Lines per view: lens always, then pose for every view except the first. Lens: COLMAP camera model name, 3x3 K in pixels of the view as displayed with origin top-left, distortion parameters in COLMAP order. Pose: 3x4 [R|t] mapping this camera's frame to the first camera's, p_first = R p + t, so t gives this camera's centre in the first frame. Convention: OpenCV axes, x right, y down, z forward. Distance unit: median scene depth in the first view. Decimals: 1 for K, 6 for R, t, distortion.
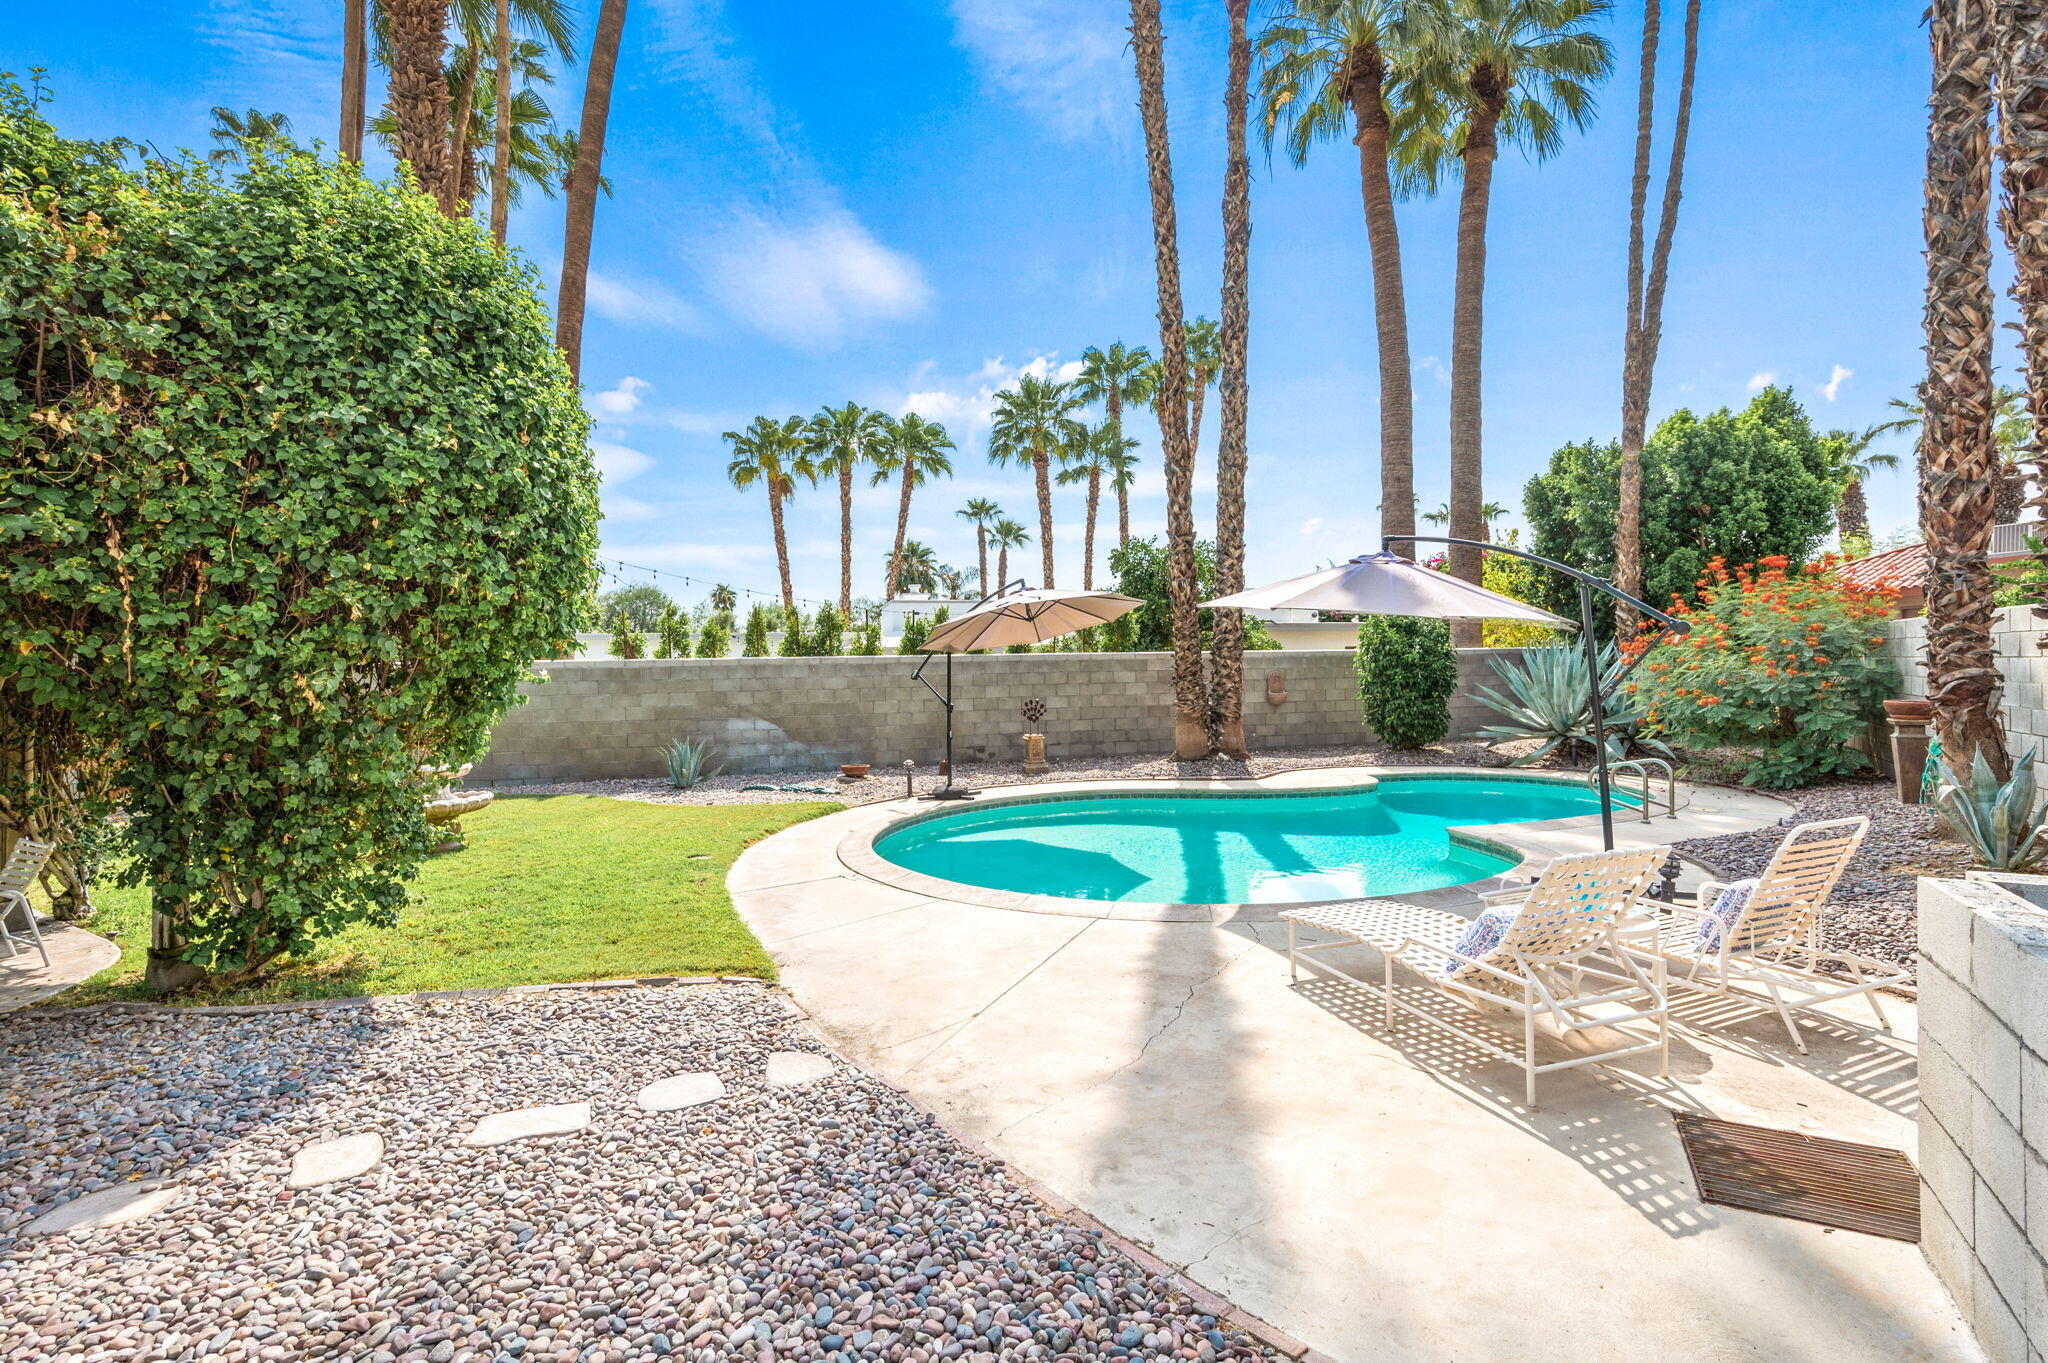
lens RADIAL K [[925.2, 0, 1025.7], [0, 925.2, 674.5], [0, 0, 1]] dist [0.000155, -0.000334]
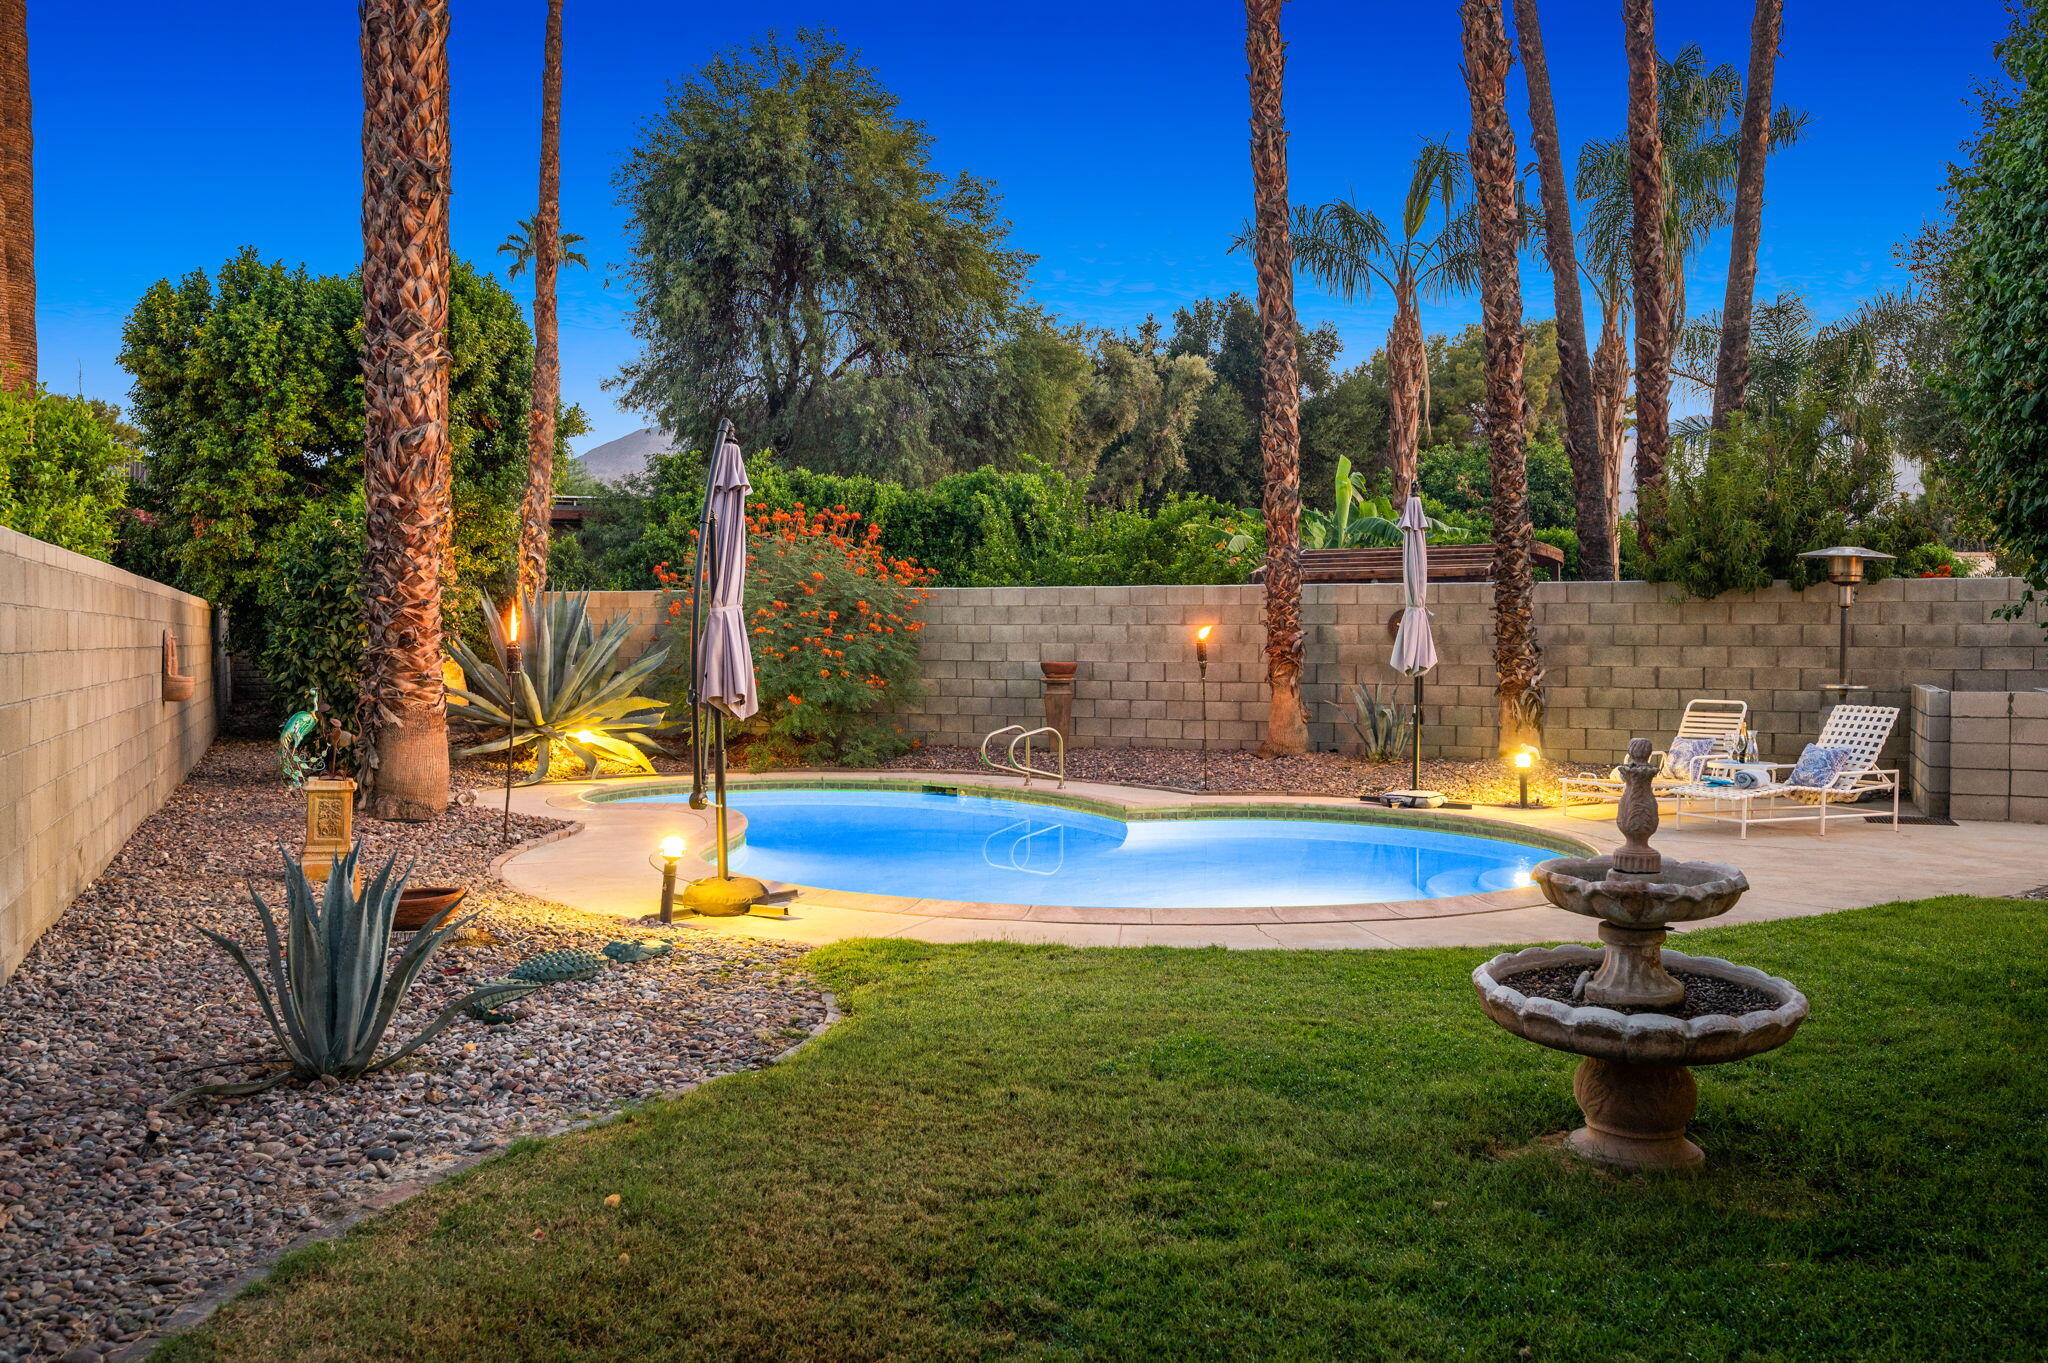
lens RADIAL K [[1772.1, 0, 1018.9], [0, 1772.1, 681.3], [0, 0, 1]] dist [-0.003185, -0.009573]
pose [[-0.117806, -0.006948, 0.993012, -0.755582], [0.006973, 0.999945, 0.007824, 0.021841], [-0.993012, 0.007846, -0.117751, 0.820450]]
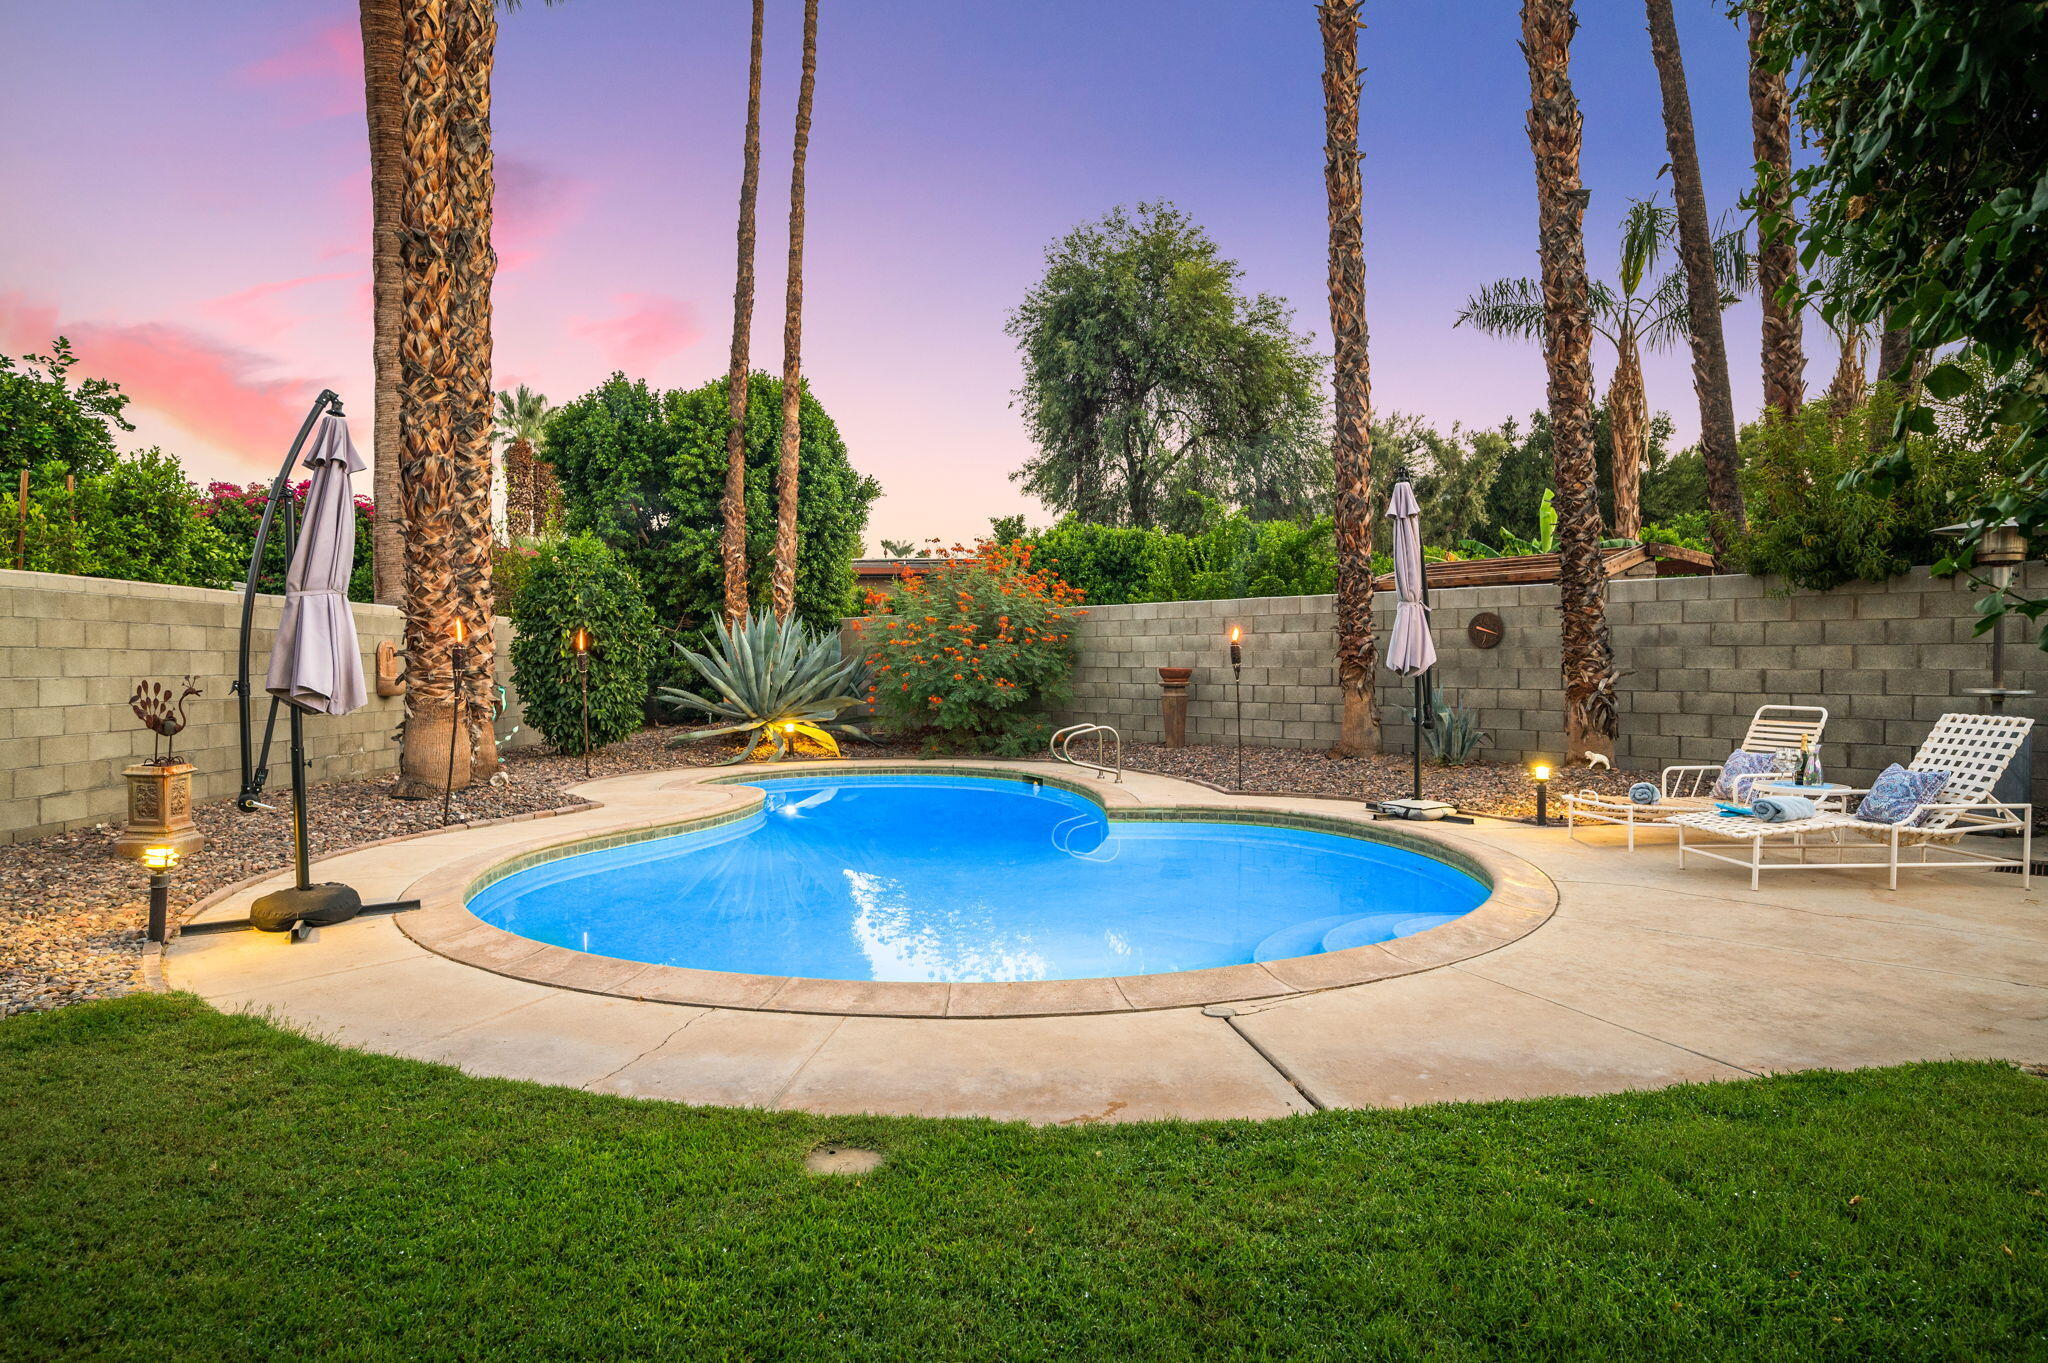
lens RADIAL K [[1146.7, 0, 1020.9], [0, 1146.7, 682.8], [0, 0, 1]] dist [-0.003525, 0.000650]
pose [[0.249897, 0.000301, 0.968272, -0.397381], [0.004712, 0.999988, -0.001527, 0.031819], [-0.968261, 0.004944, 0.249893, 0.509092]]
